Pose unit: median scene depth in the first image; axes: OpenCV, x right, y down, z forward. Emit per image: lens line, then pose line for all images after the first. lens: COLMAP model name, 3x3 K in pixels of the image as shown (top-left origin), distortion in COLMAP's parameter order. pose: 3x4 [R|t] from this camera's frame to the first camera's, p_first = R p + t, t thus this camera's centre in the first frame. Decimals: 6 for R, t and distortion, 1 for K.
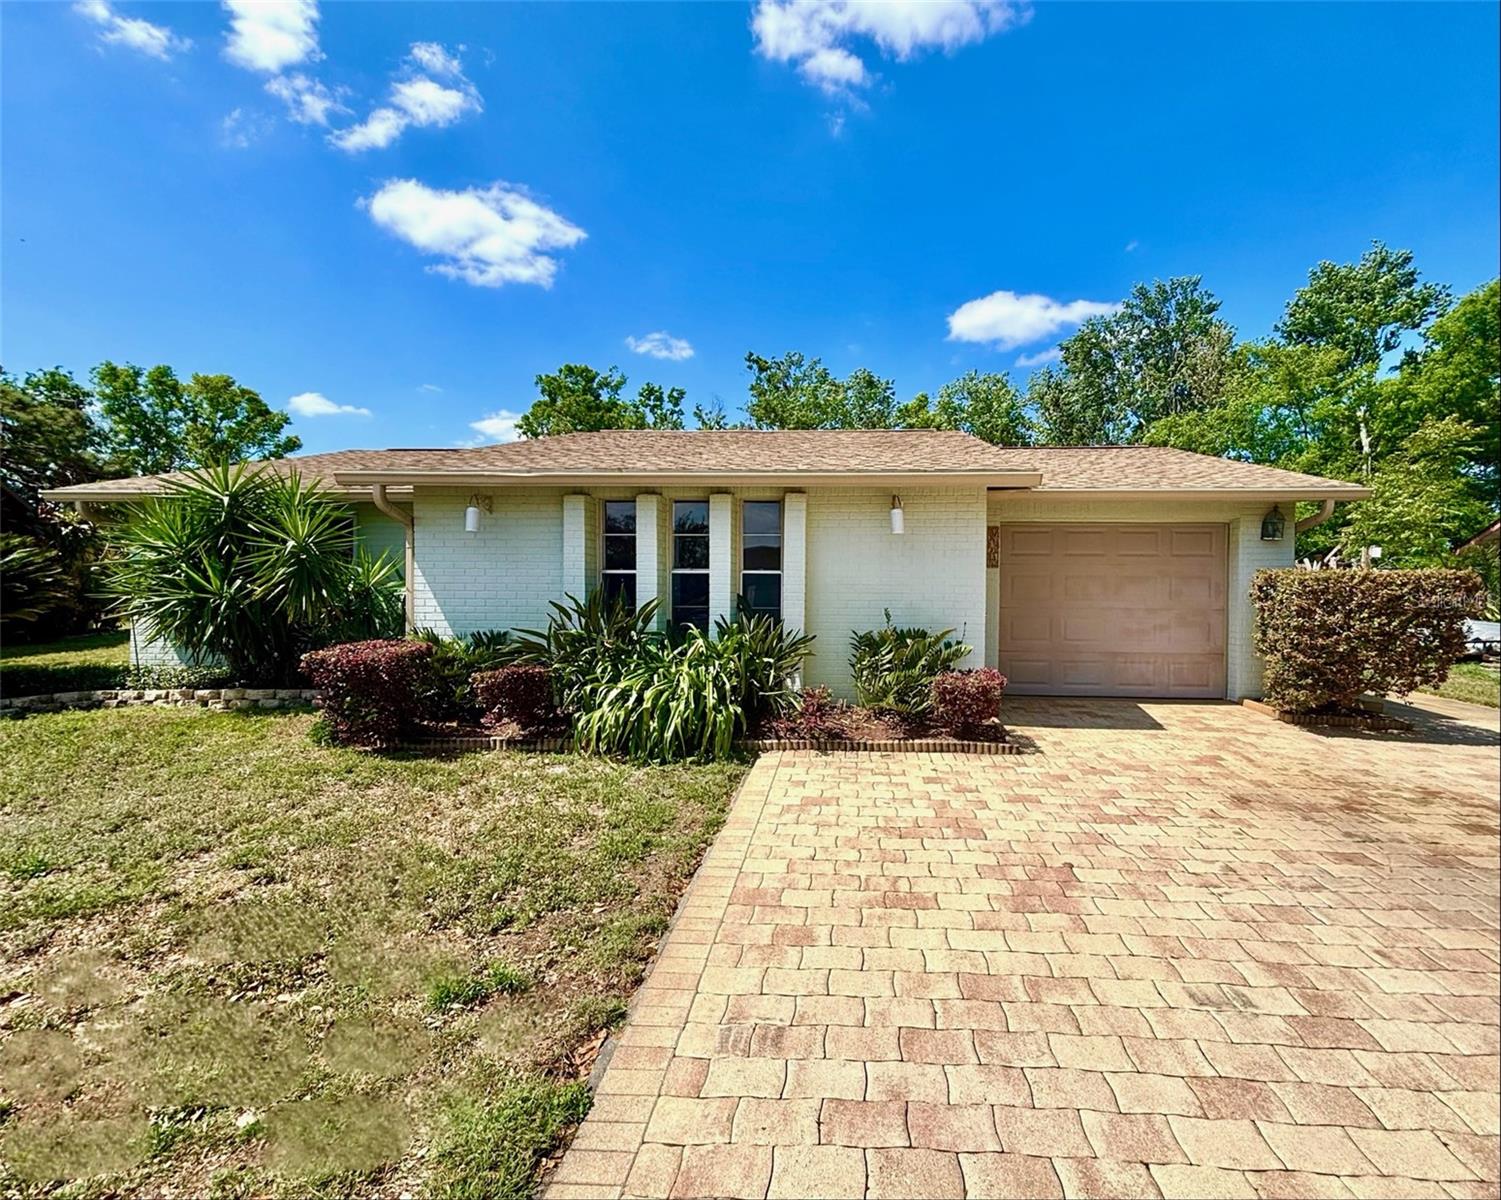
lens RADIAL K [[644.3, 0, 750.5], [0, 644.3, 600.0], [0, 0, 1]] dist [-0.001510, 0.000275]
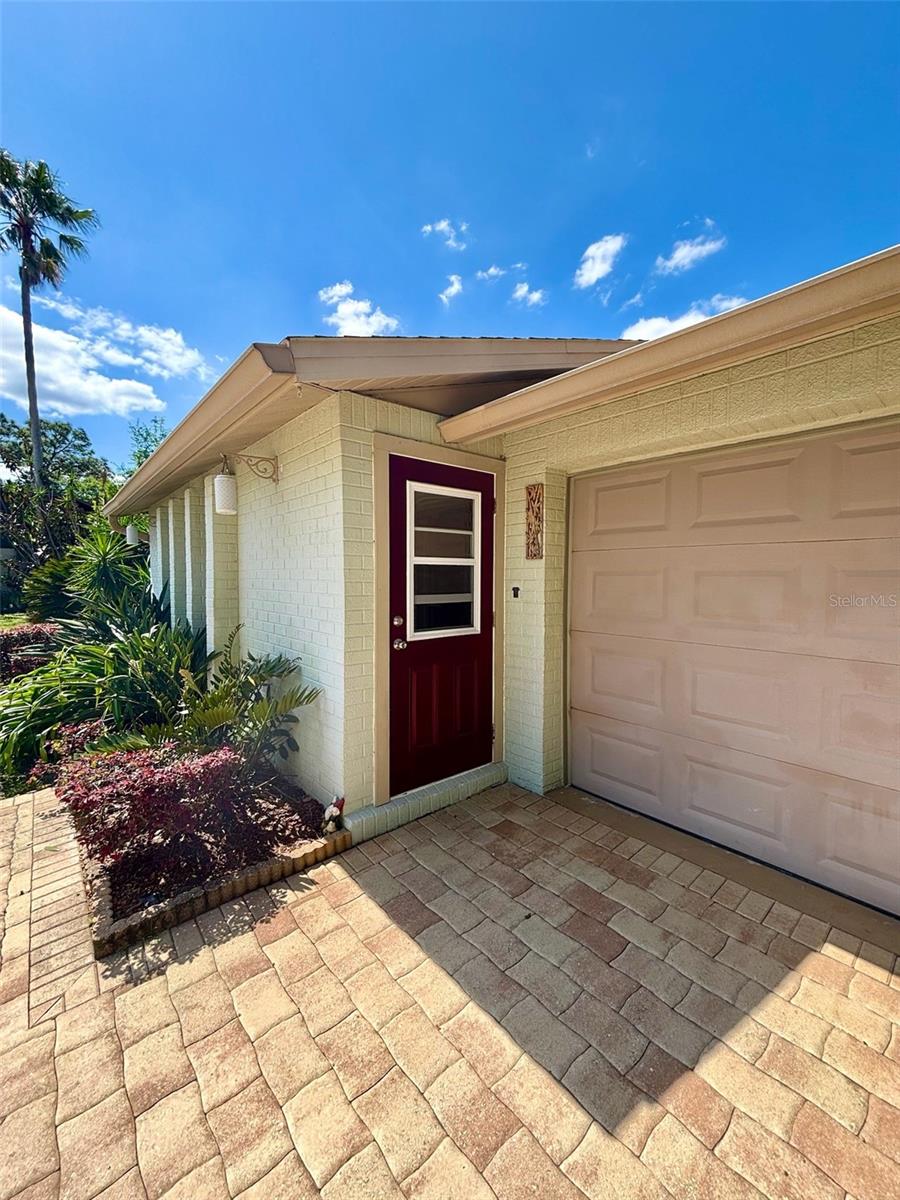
lens RADIAL K [[481.3, 0, 450.0], [0, 481.3, 600.0], [0, 0, 1]] dist [0.005036, 0.000376]
pose [[0.752232, 0.029905, -0.658220, 0.595058], [-0.016304, 0.999508, 0.026778, -0.024806], [0.658697, -0.009411, 0.752350, 0.640392]]
